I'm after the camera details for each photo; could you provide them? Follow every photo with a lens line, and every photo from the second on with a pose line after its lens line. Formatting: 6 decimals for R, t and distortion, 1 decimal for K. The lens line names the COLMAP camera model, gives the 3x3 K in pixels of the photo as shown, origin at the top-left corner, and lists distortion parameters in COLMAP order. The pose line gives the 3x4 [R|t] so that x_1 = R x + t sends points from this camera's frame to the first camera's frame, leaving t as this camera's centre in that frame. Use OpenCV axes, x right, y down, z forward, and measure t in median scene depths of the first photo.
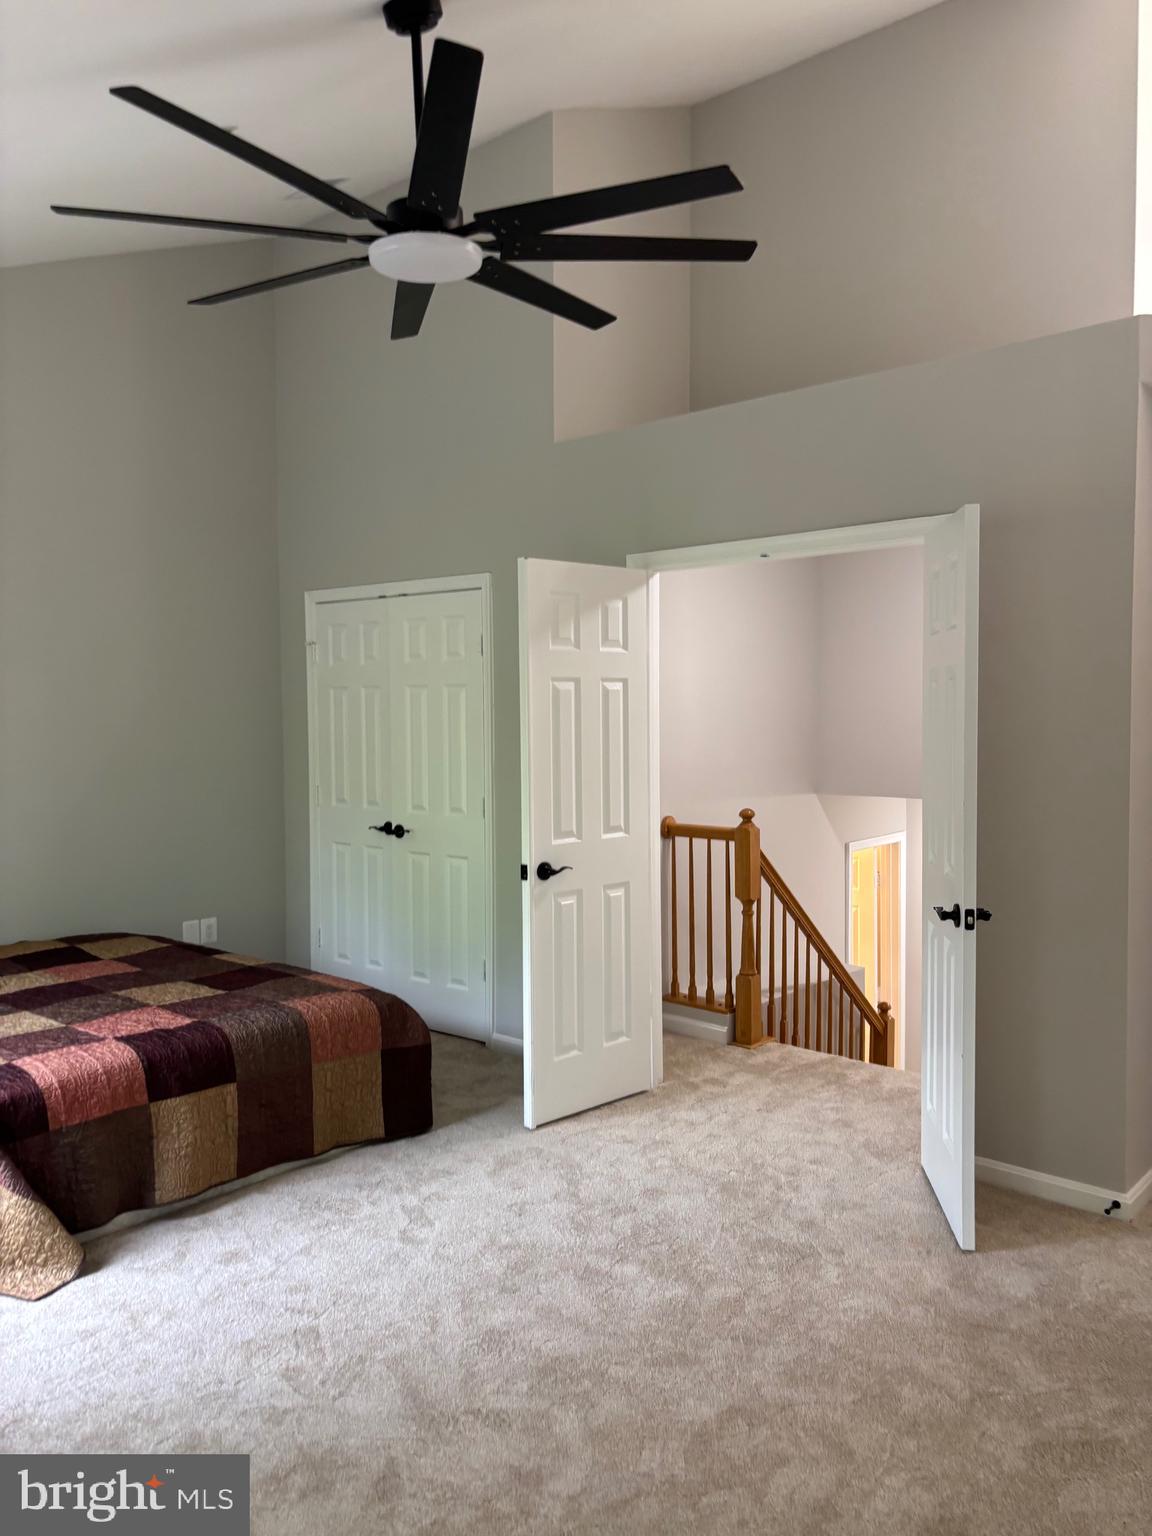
lens RADIAL K [[1154.5, 0, 567.4], [0, 1154.5, 764.2], [0, 0, 1]] dist [0.027374, -0.004488]
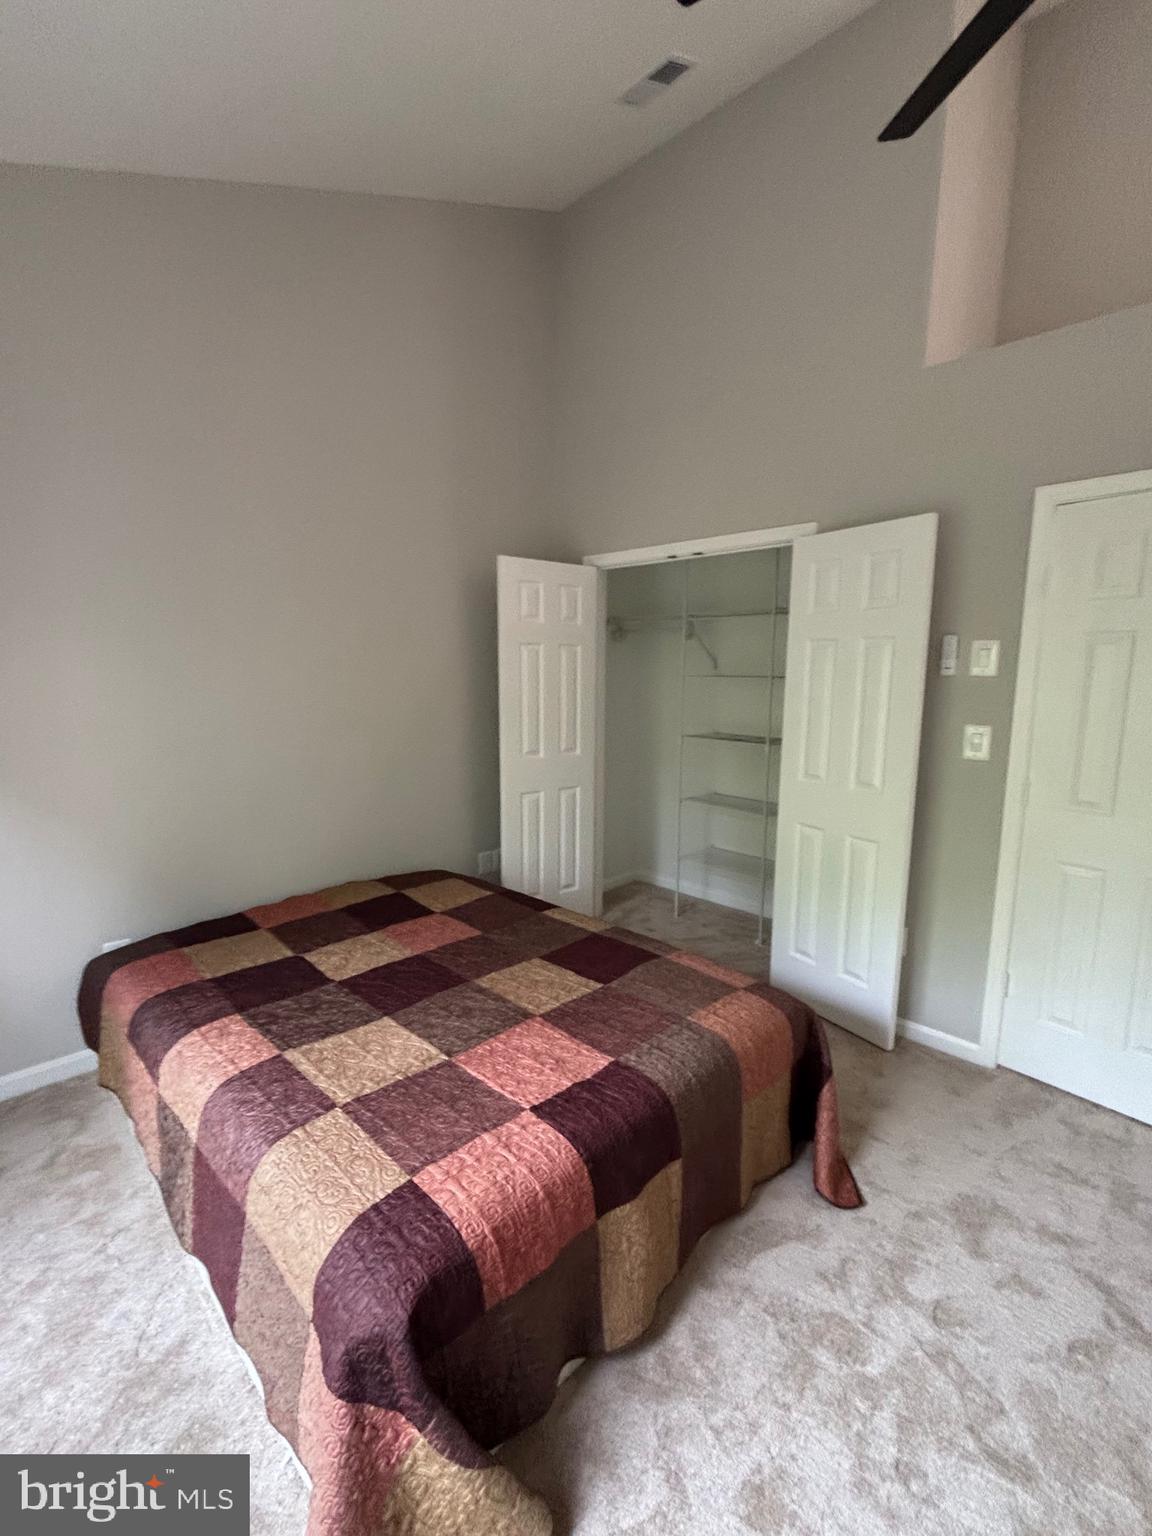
lens RADIAL K [[667.5, 0, 581.3], [0, 667.5, 769.6], [0, 0, 1]] dist [0.013976, 0.000987]
pose [[0.999422, 0.018449, -0.028546, -0.356159], [-0.015147, 0.993612, 0.111832, -0.029973], [0.030427, -0.111335, 0.993317, 0.607132]]
